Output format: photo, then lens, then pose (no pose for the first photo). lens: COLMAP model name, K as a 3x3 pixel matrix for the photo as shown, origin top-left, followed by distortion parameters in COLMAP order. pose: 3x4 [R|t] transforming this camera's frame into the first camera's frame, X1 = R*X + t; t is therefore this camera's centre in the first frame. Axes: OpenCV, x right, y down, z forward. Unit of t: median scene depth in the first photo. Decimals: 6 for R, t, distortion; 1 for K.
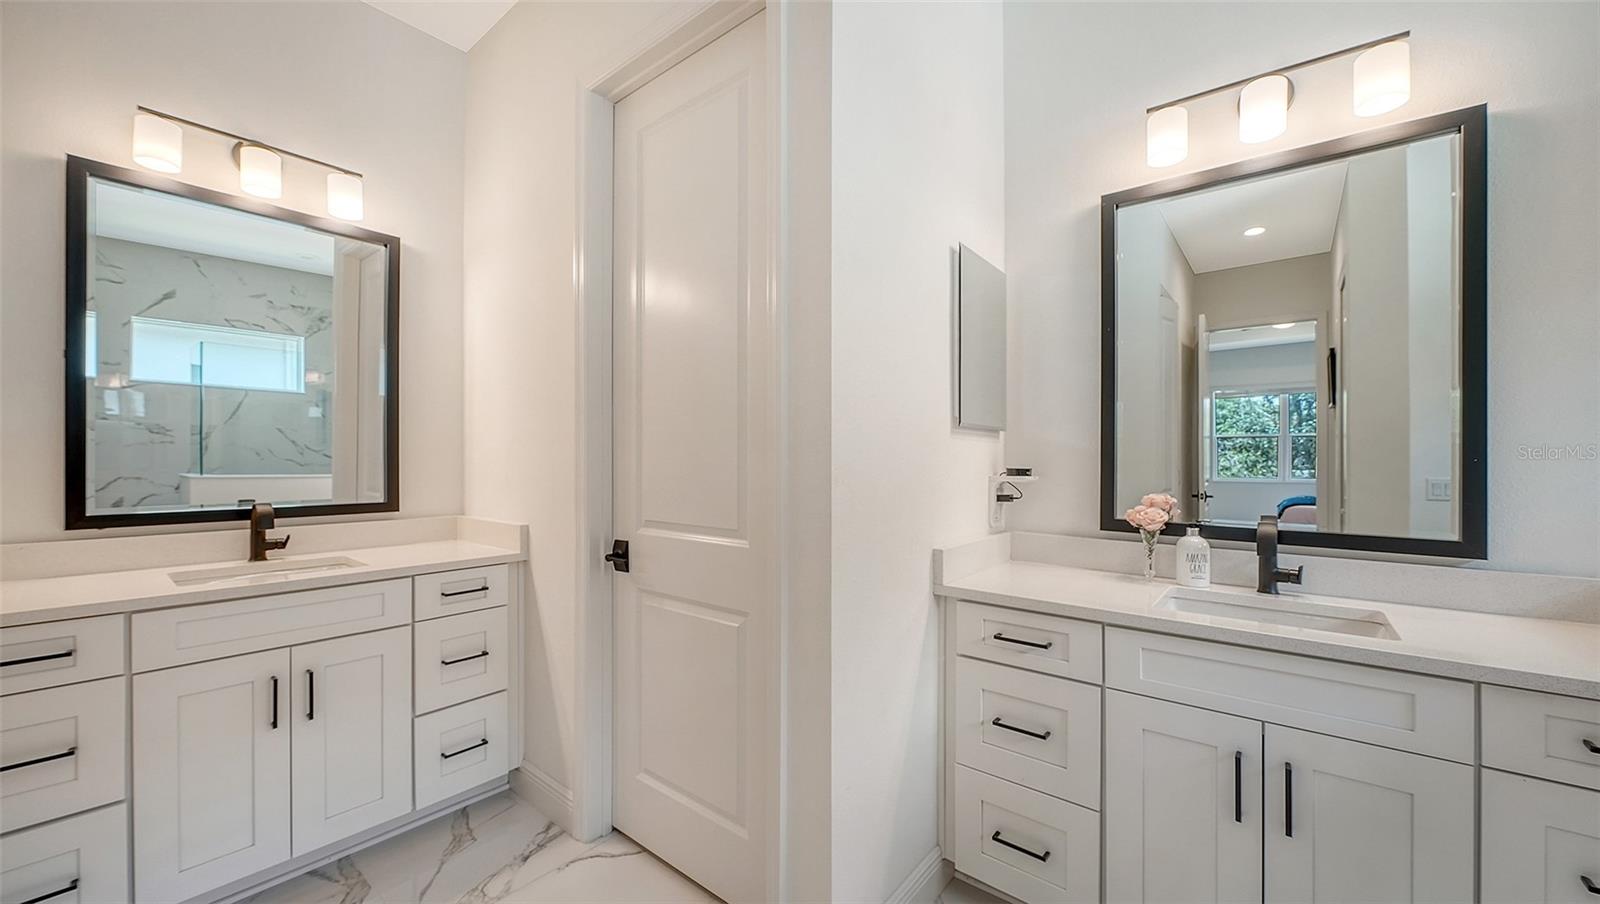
lens RADIAL K [[580.6, 0, 798.1], [0, 580.6, 458.9], [0, 0, 1]] dist [-0.010929, 0.000093]
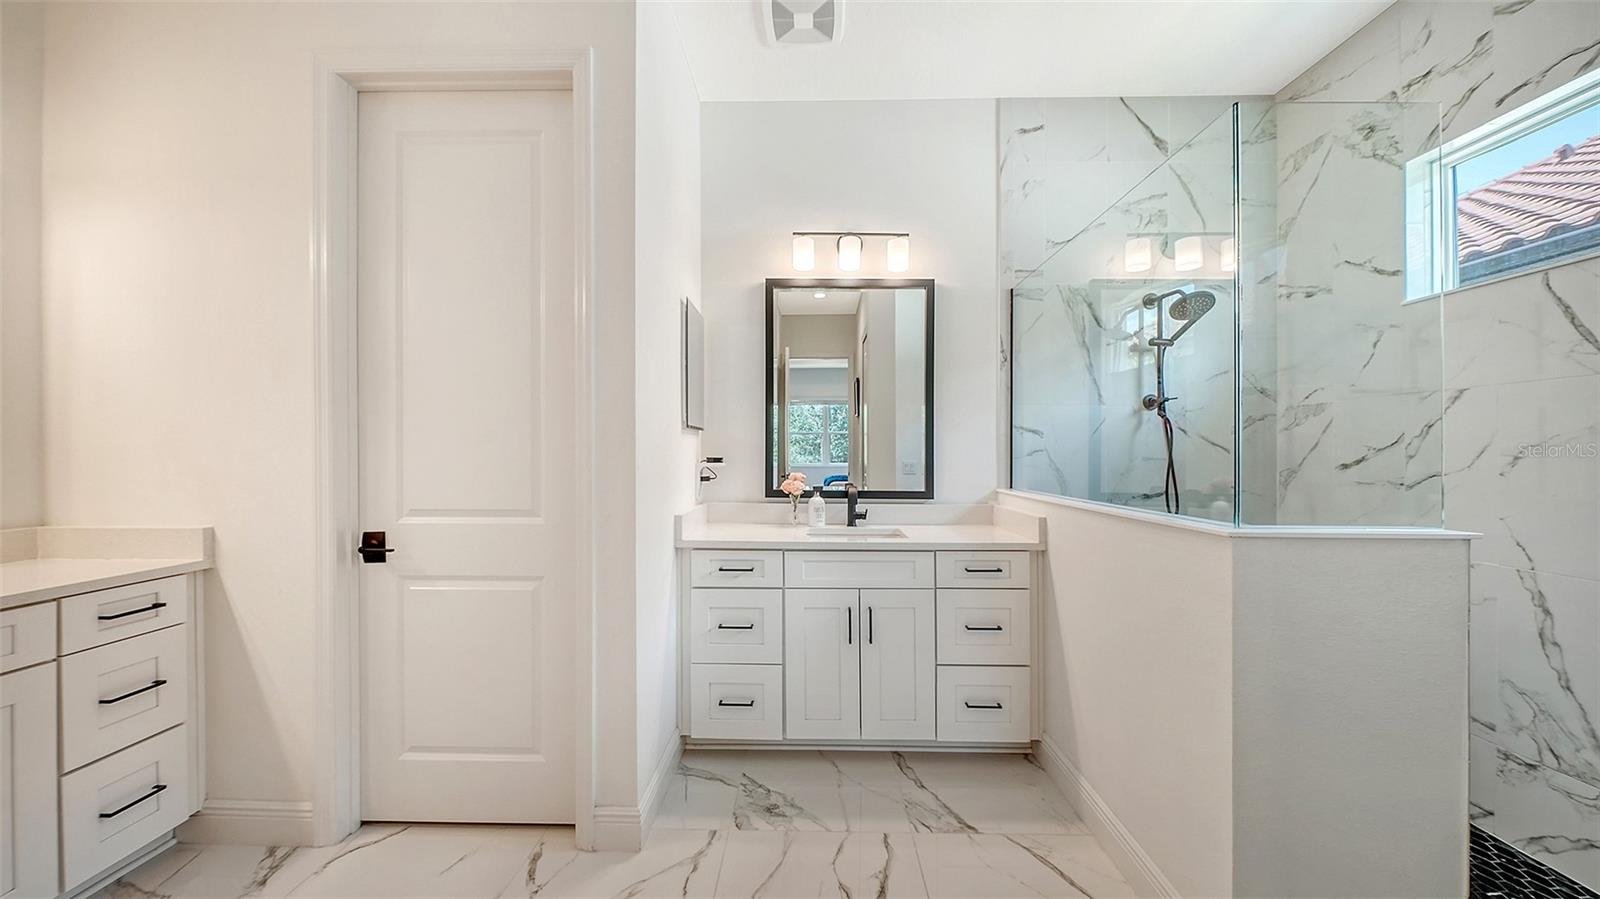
lens RADIAL K [[558.3, 0, 802.6], [0, 558.3, 446.8], [0, 0, 1]] dist [-0.006014, -0.000631]
pose [[0.784375, 0.003621, 0.620276, -0.335317], [-0.000321, 0.999985, -0.005431, -0.002788], [-0.620287, 0.004061, 0.784365, -0.231155]]
